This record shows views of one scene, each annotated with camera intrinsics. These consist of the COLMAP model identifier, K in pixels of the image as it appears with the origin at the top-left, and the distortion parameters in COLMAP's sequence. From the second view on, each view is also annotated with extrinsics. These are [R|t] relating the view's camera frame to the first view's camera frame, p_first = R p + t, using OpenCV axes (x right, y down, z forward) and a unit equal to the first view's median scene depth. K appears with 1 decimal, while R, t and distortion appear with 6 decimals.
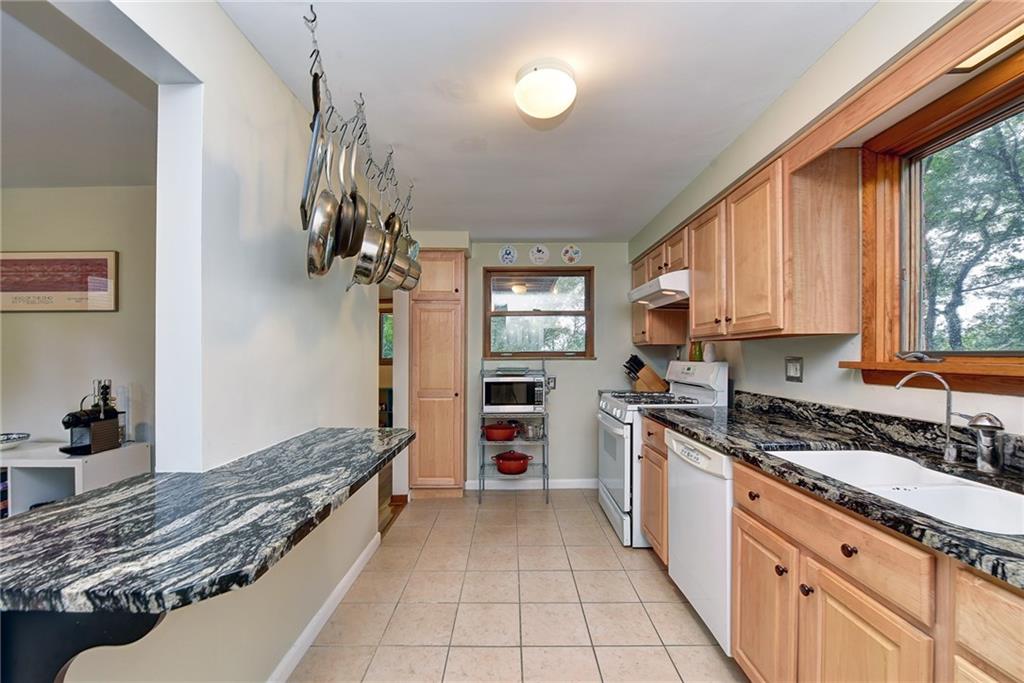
lens RADIAL K [[399.9, 0, 498.4], [0, 399.9, 356.2], [0, 0, 1]] dist [-0.006395, -0.001157]
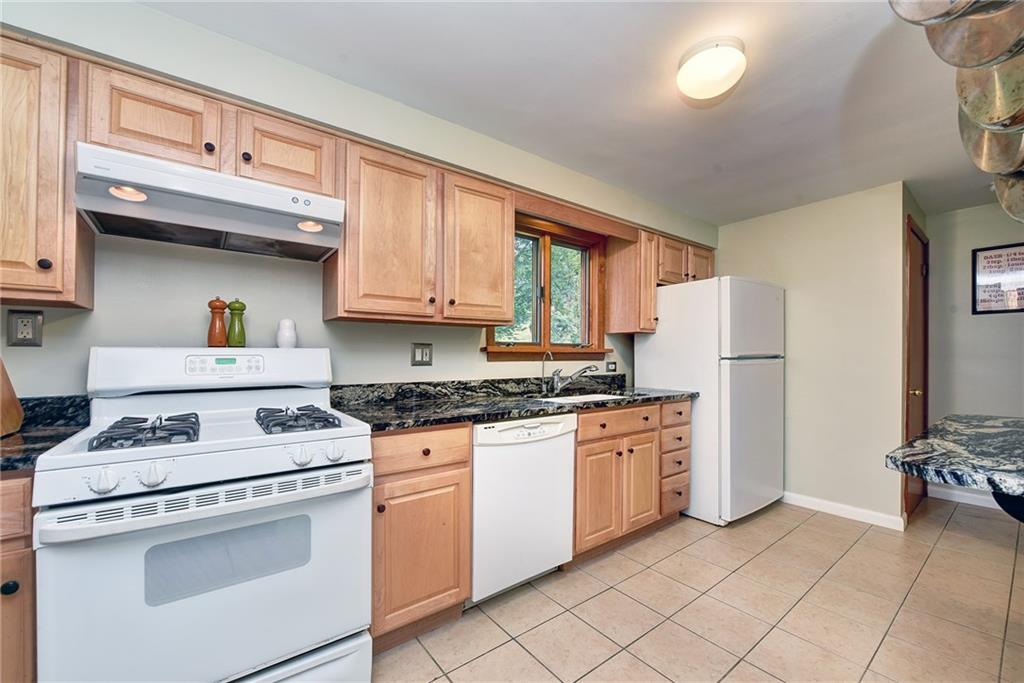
lens RADIAL K [[399.9, 0, 513.3], [0, 399.9, 349.1], [0, 0, 1]] dist [-0.006395, -0.001157]
pose [[-0.616509, 0.008662, 0.787300, -0.345083], [0.001074, 0.999948, -0.010161, 0.037871], [-0.787347, -0.005418, -0.616486, 1.873224]]
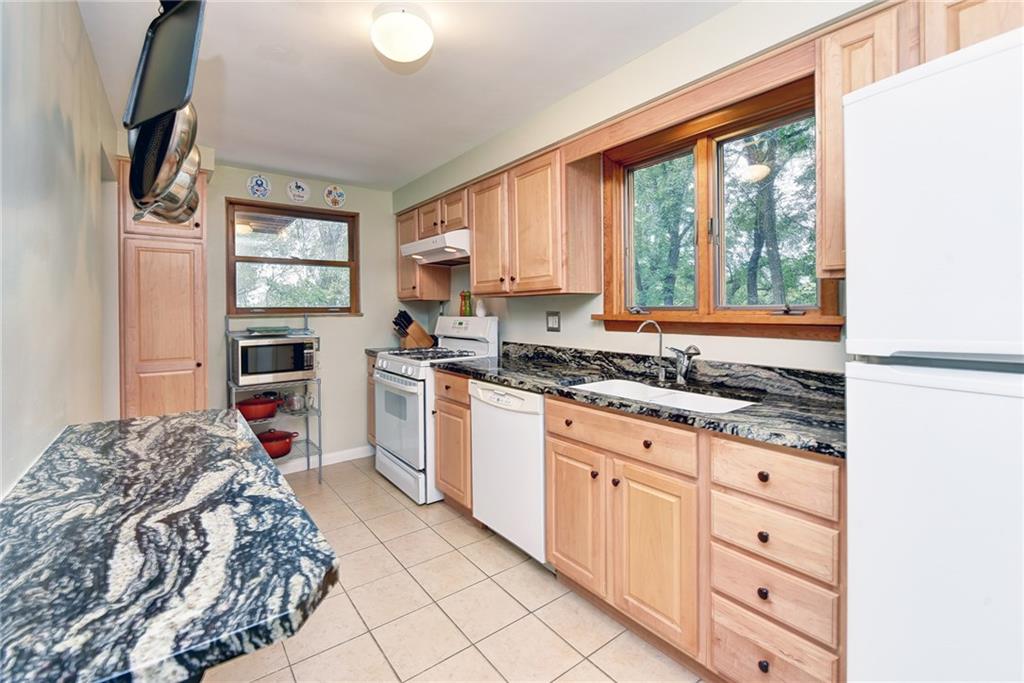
lens RADIAL K [[451.0, 0, 485.6], [0, 451.0, 313.5], [0, 0, 1]] dist [-0.010601, -0.000468]
pose [[0.804419, -0.008412, 0.594003, -0.310071], [0.007075, 0.999964, 0.004579, 0.000518], [-0.594020, 0.000519, 0.804450, 0.015544]]
